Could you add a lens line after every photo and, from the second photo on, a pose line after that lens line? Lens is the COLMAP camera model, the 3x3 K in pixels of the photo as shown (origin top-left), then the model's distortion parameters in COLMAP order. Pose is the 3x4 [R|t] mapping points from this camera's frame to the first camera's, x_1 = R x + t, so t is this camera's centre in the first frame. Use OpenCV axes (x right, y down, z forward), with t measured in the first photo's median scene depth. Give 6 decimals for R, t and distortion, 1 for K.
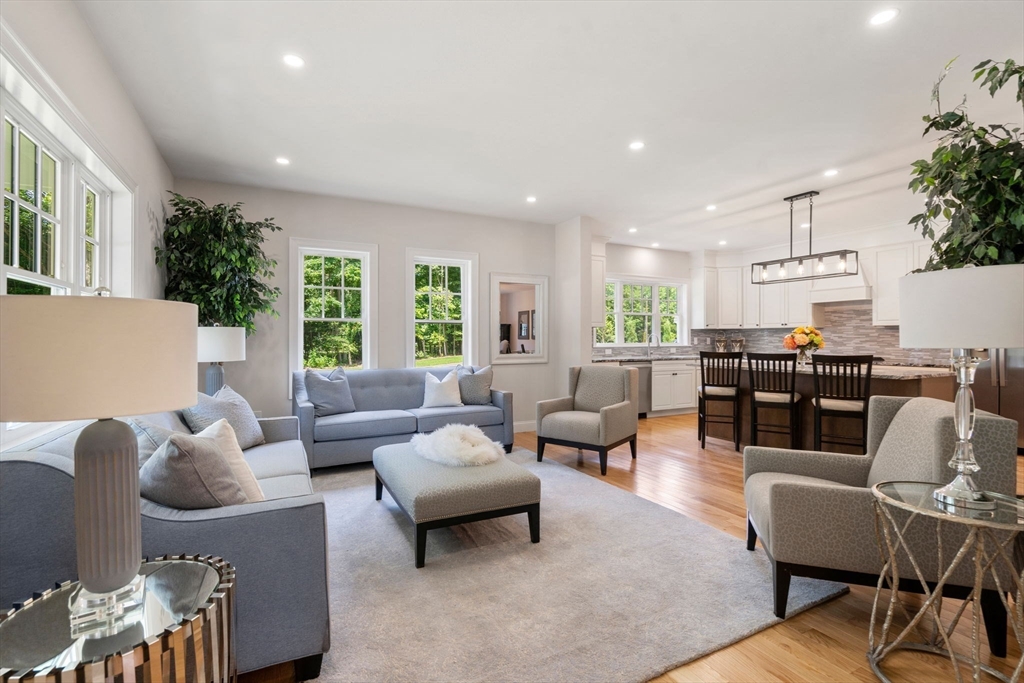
lens RADIAL K [[471.3, 0, 507.8], [0, 471.3, 348.9], [0, 0, 1]] dist [0.000246, -0.000135]
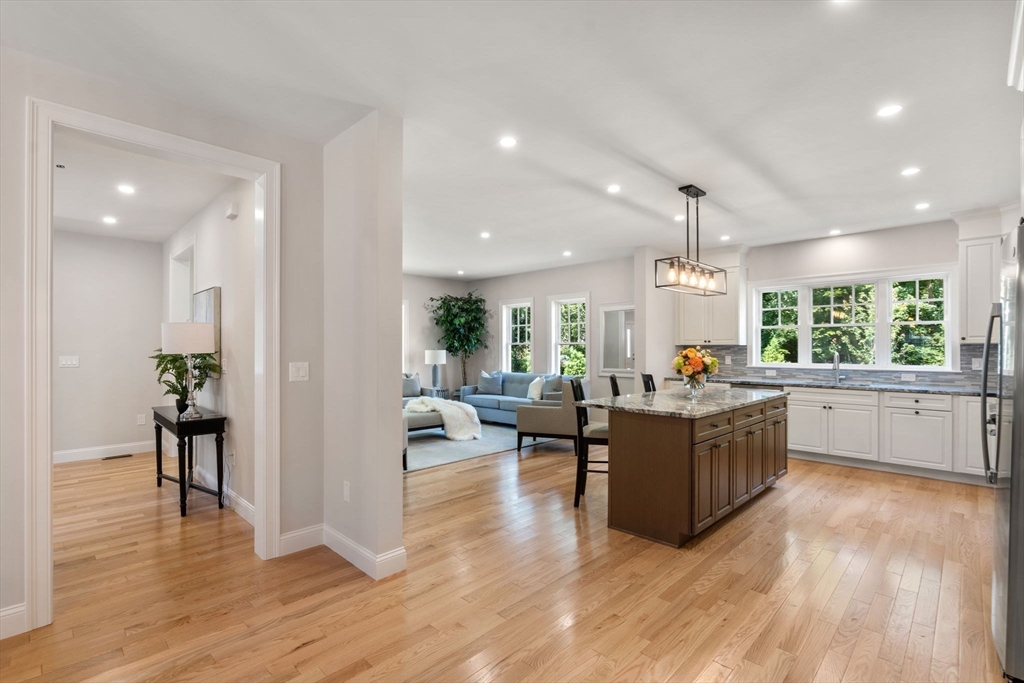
lens RADIAL K [[471.3, 0, 507.8], [0, 471.3, 348.9], [0, 0, 1]] dist [0.000246, -0.000135]
pose [[0.310286, 0.001082, -0.950643, 0.921725], [-0.023718, 0.999697, -0.006603, -0.021896], [0.950347, 0.024596, 0.310218, 0.305842]]
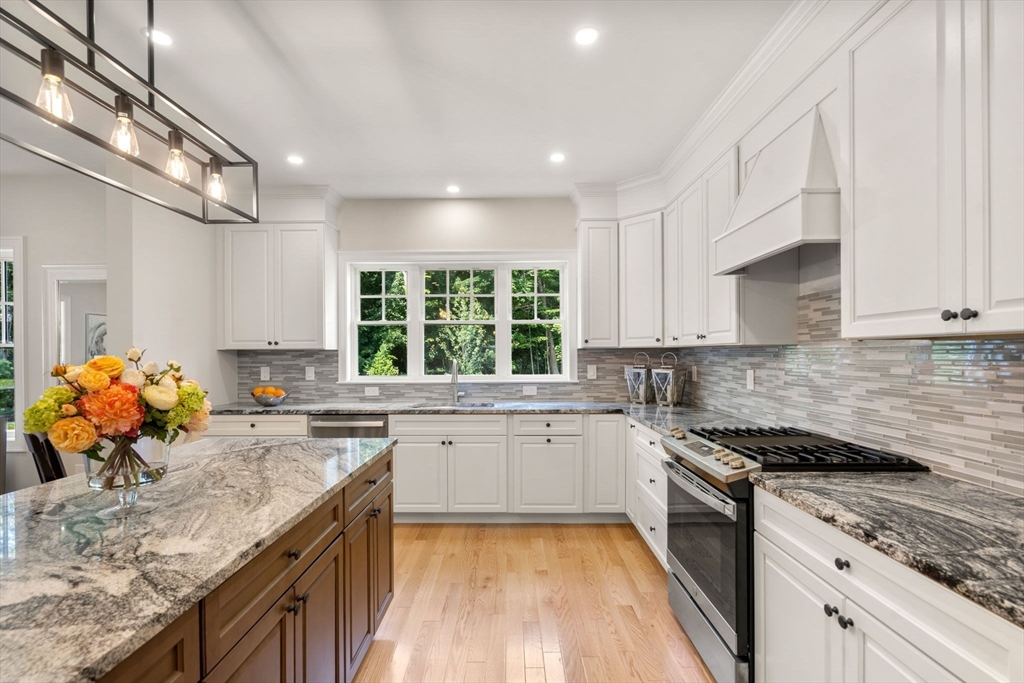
lens RADIAL K [[471.3, 0, 507.8], [0, 471.3, 348.9], [0, 0, 1]] dist [0.000246, -0.000135]
pose [[0.884221, -0.008702, -0.466987, 0.656763], [-0.006885, 0.999475, -0.031662, -0.029967], [0.467017, 0.031211, 0.883697, 0.610832]]
